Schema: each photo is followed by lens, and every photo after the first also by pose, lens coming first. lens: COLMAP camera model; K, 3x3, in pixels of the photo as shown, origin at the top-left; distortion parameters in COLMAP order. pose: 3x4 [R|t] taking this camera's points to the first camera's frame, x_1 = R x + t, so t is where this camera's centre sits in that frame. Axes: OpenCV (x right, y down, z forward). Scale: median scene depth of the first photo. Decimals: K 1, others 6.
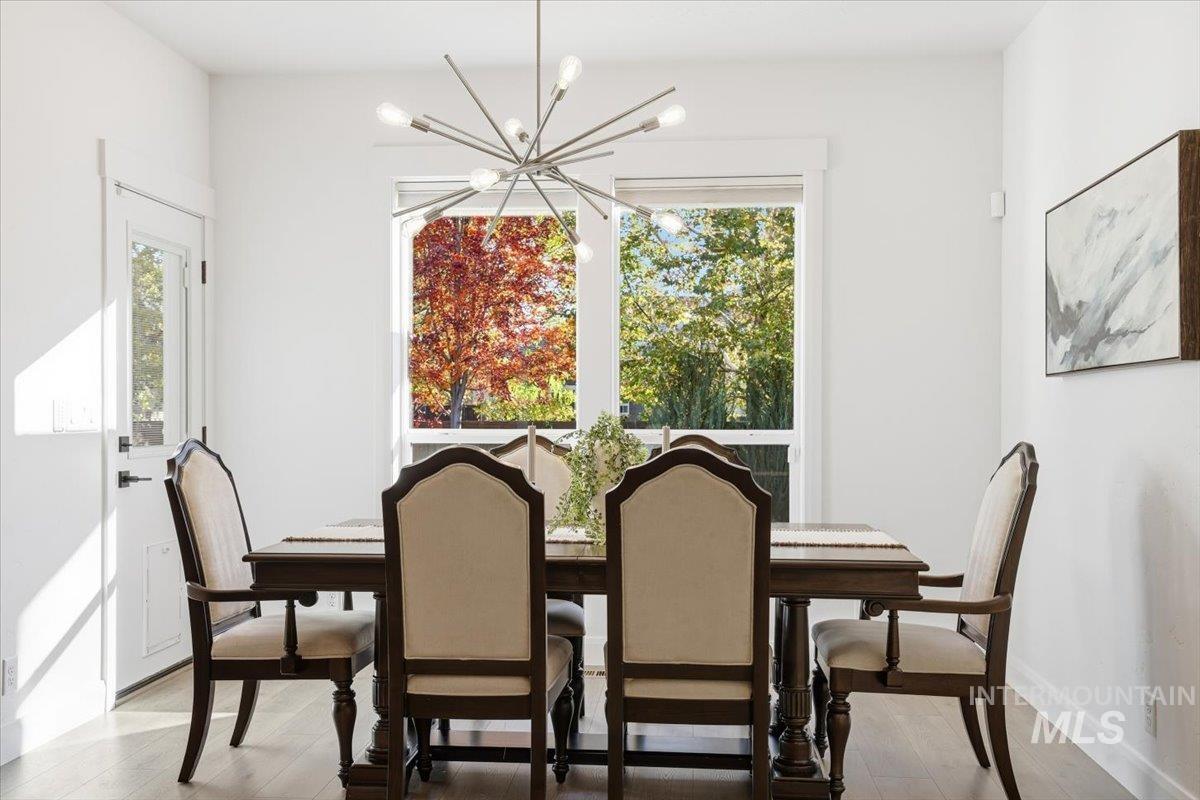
lens RADIAL K [[1195.9, 0, 598.8], [0, 1195.9, 424.0], [0, 0, 1]] dist [0.099789, 0.002108]
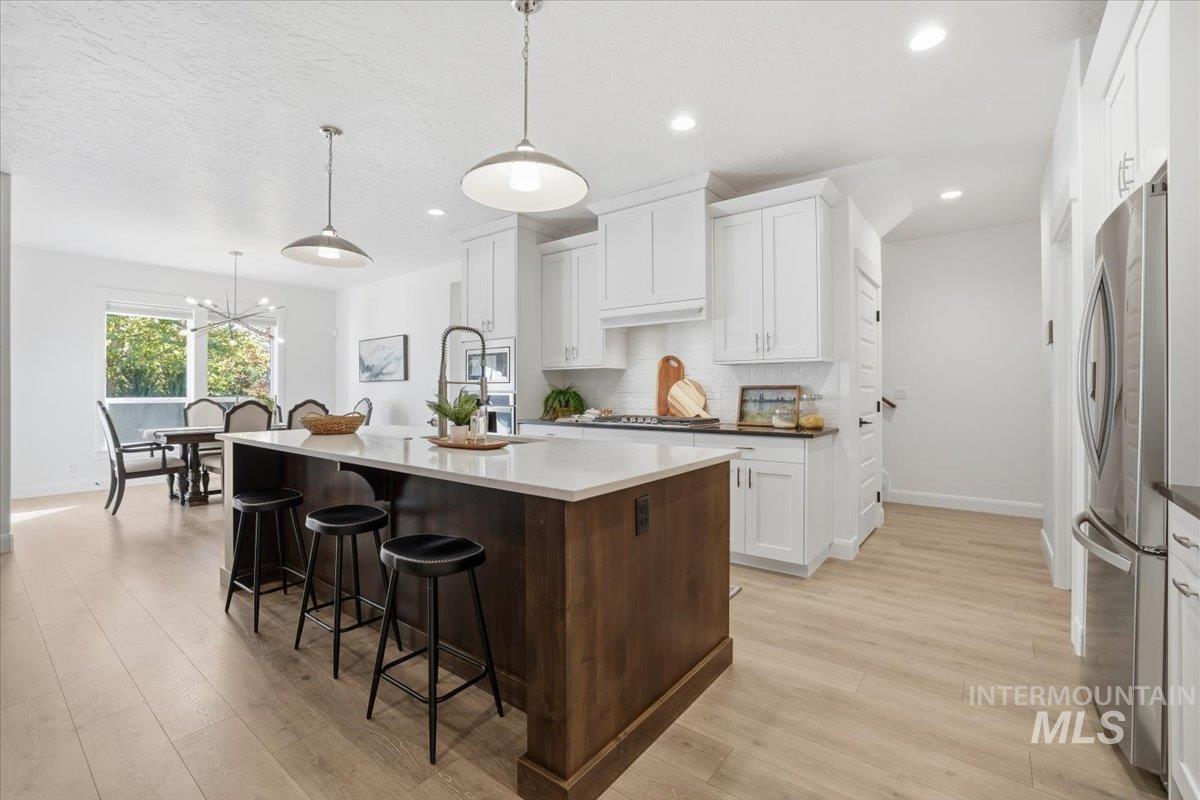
lens RADIAL K [[515.4, 0, 604.6], [0, 515.4, 392.6], [0, 0, 1]] dist [-0.038532, 0.000247]
pose [[0.543424, -0.004277, 0.839447, -0.736209], [0.009883, 0.999950, -0.001302, 0.007157], [-0.839400, 0.009004, 0.543440, -0.720349]]
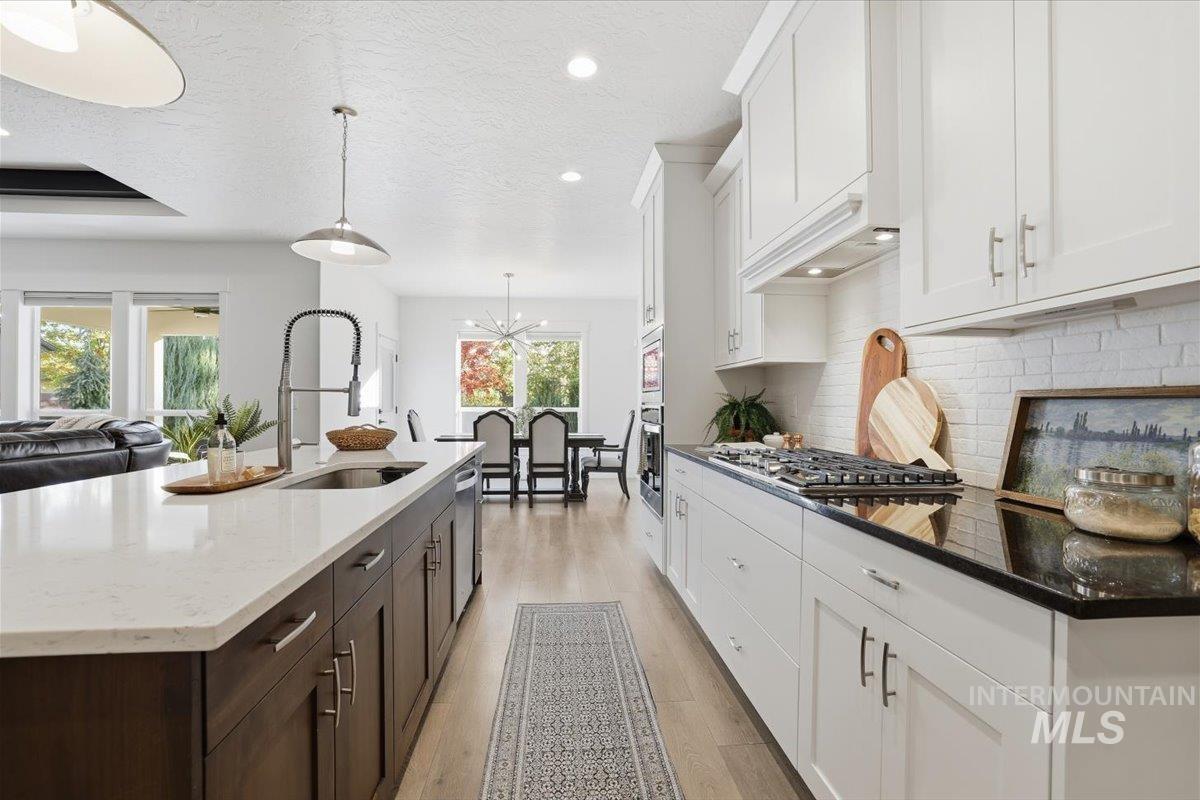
lens RADIAL K [[530.5, 0, 591.9], [0, 530.5, 401.8], [0, 0, 1]] dist [-0.000681, -0.000052]
pose [[0.986889, 0.000769, 0.161401, -0.064218], [0.000915, 0.999946, -0.010357, 0.007103], [-0.161400, 0.010369, 0.986835, -0.718887]]
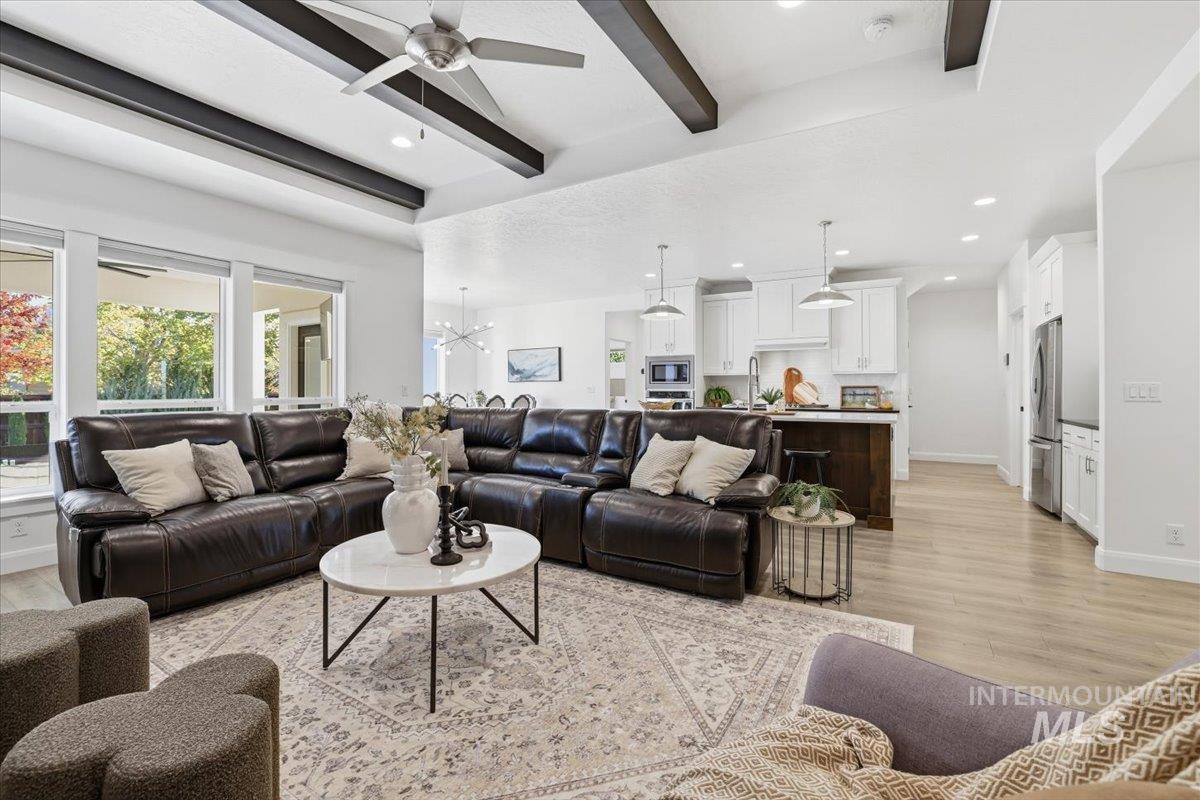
lens RADIAL K [[515.4, 0, 604.6], [0, 515.4, 392.6], [0, 0, 1]] dist [-0.038532, 0.000247]
pose [[0.442781, -0.008596, 0.896588, -1.740580], [0.010108, 0.999938, 0.004595, 0.000892], [-0.896573, 0.007028, 0.442841, -0.427340]]
